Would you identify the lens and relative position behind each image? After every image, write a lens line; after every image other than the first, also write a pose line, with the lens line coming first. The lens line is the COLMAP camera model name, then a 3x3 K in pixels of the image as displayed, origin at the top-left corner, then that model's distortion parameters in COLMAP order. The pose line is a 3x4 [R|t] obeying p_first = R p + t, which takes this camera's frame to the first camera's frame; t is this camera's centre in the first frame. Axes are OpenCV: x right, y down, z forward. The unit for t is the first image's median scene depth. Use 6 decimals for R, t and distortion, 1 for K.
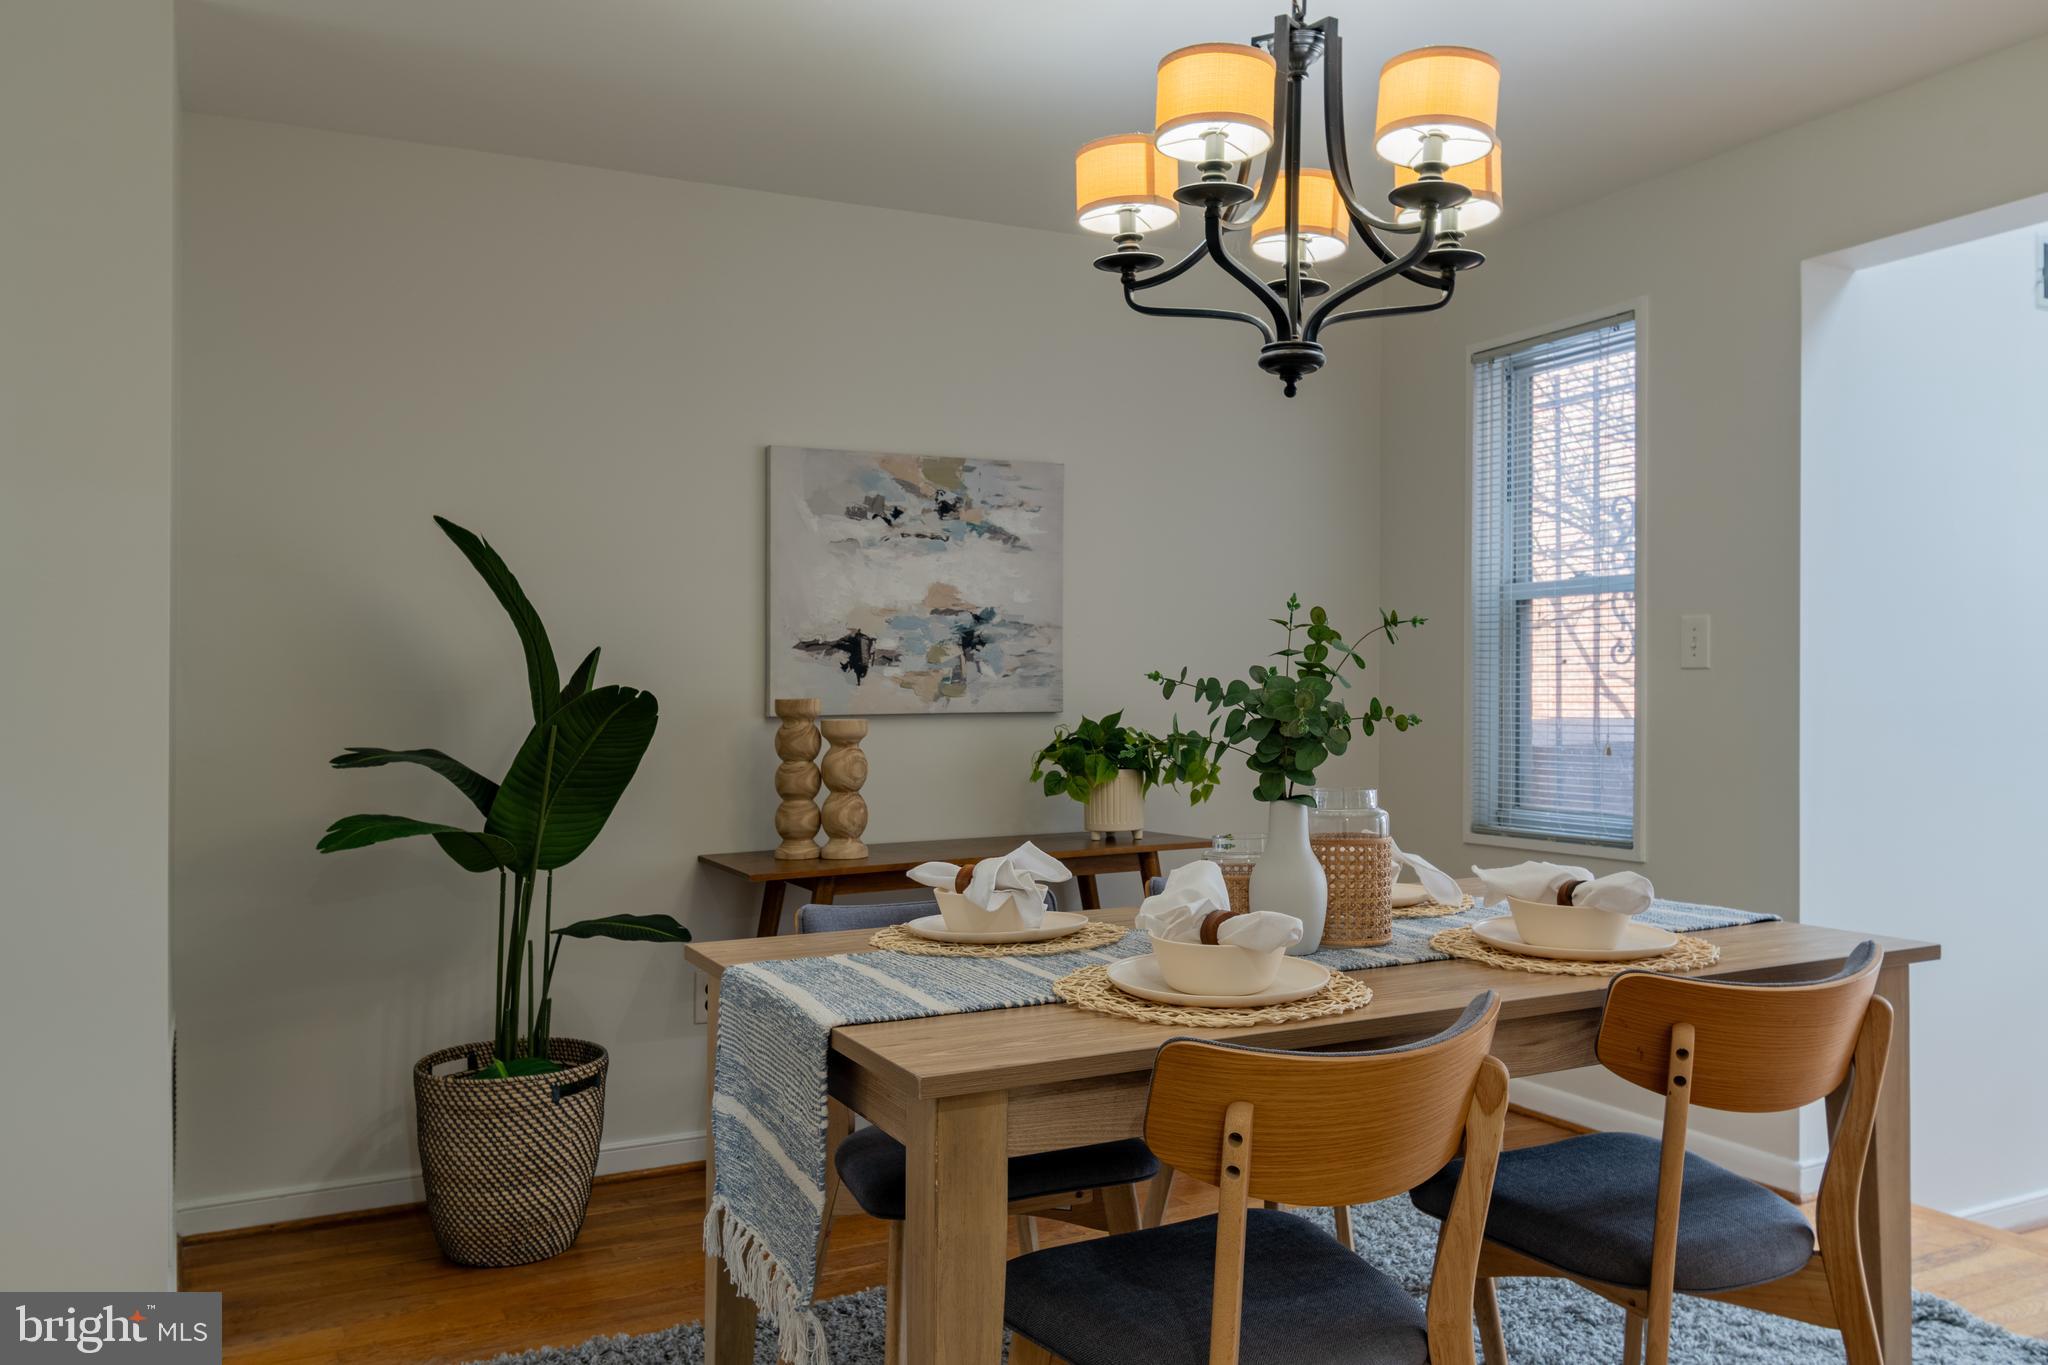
lens RADIAL K [[1569.5, 0, 1025.7], [0, 1569.5, 815.7], [0, 0, 1]] dist [0.004321, -0.003499]
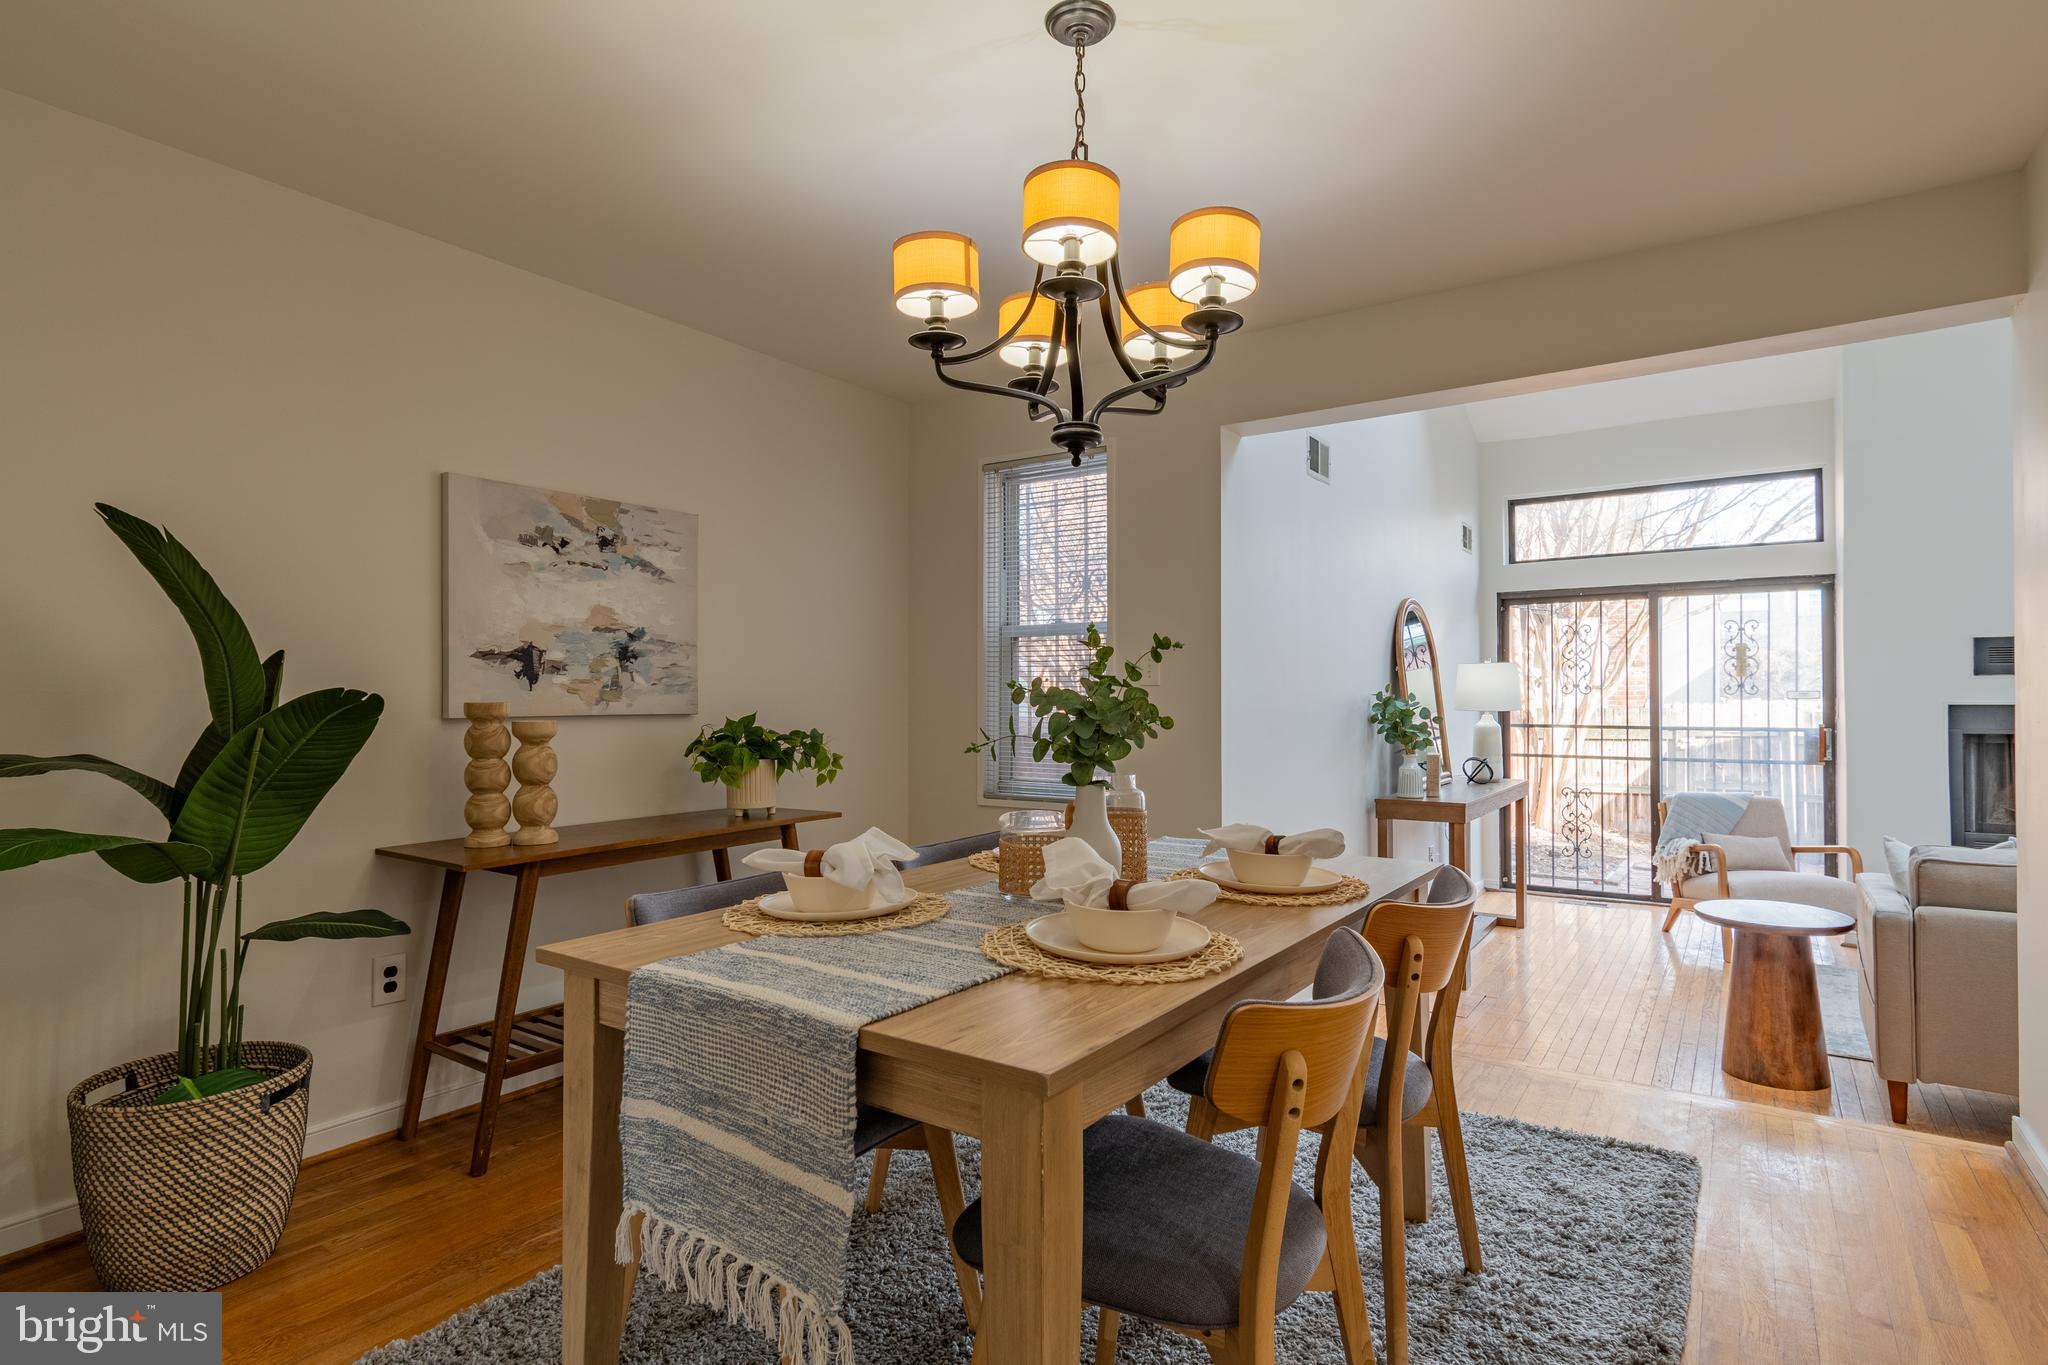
lens RADIAL K [[1043.2, 0, 1023.7], [0, 1043.2, 767.8], [0, 0, 1]] dist [0.015632, -0.011063]
pose [[0.878836, -0.025193, 0.476458, -0.158162], [0.031695, 0.999482, -0.005614, -0.011490], [-0.476069, 0.020035, 0.879179, 0.161878]]
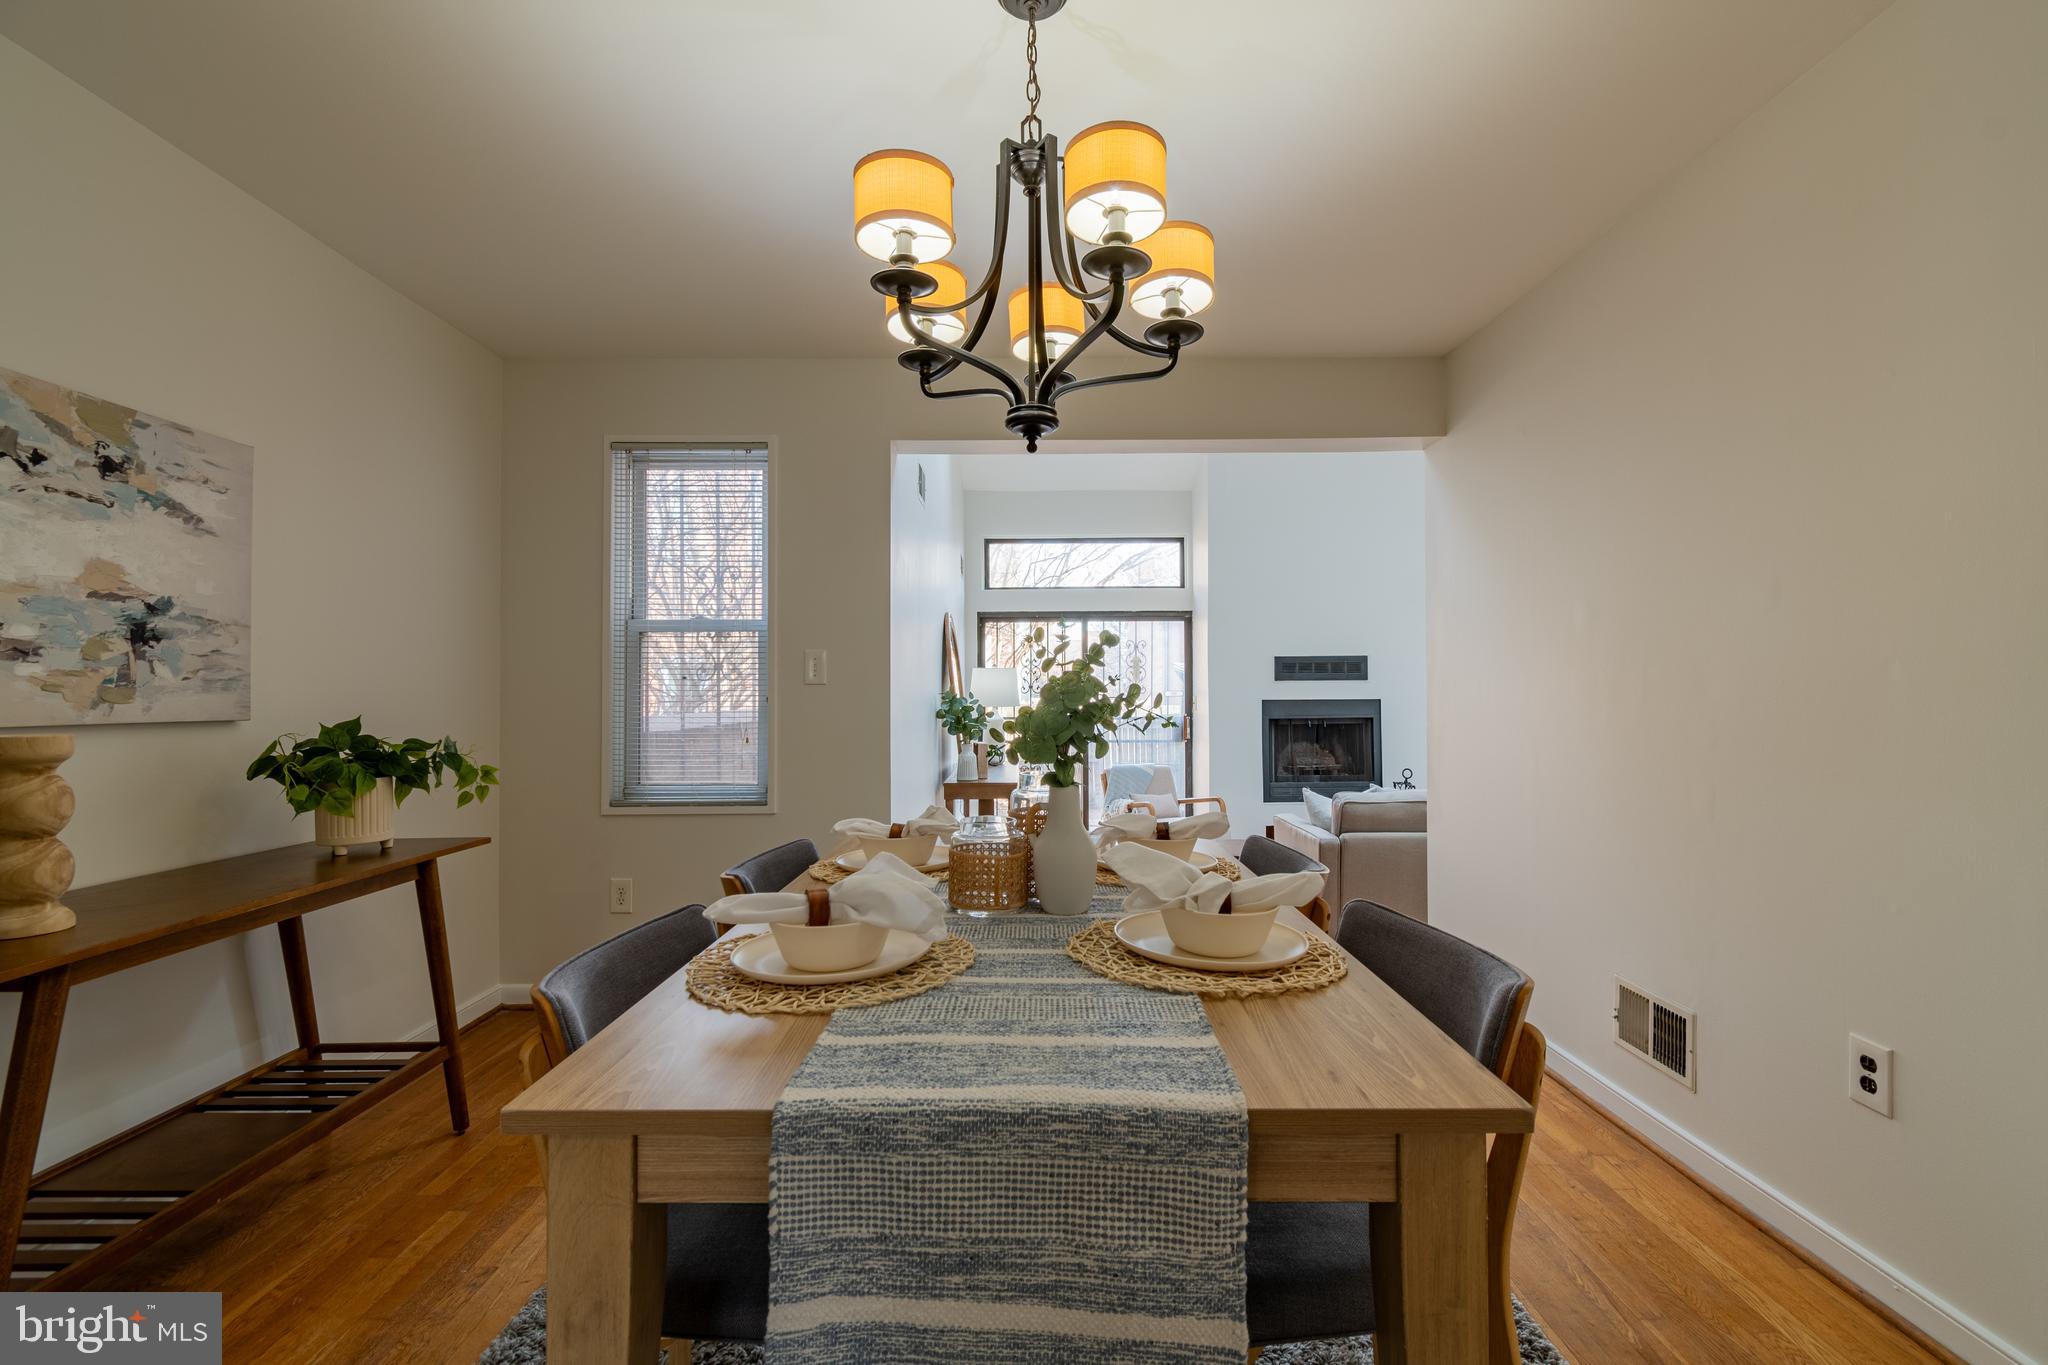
lens RADIAL K [[903.4, 0, 1026.6], [0, 903.4, 737.7], [0, 0, 1]] dist [-0.000914, -0.000054]
pose [[0.448148, -0.035439, 0.893257, -0.262431], [0.071367, 0.997443, 0.003768, -0.028377], [-0.891106, 0.062060, 0.449531, 0.401469]]
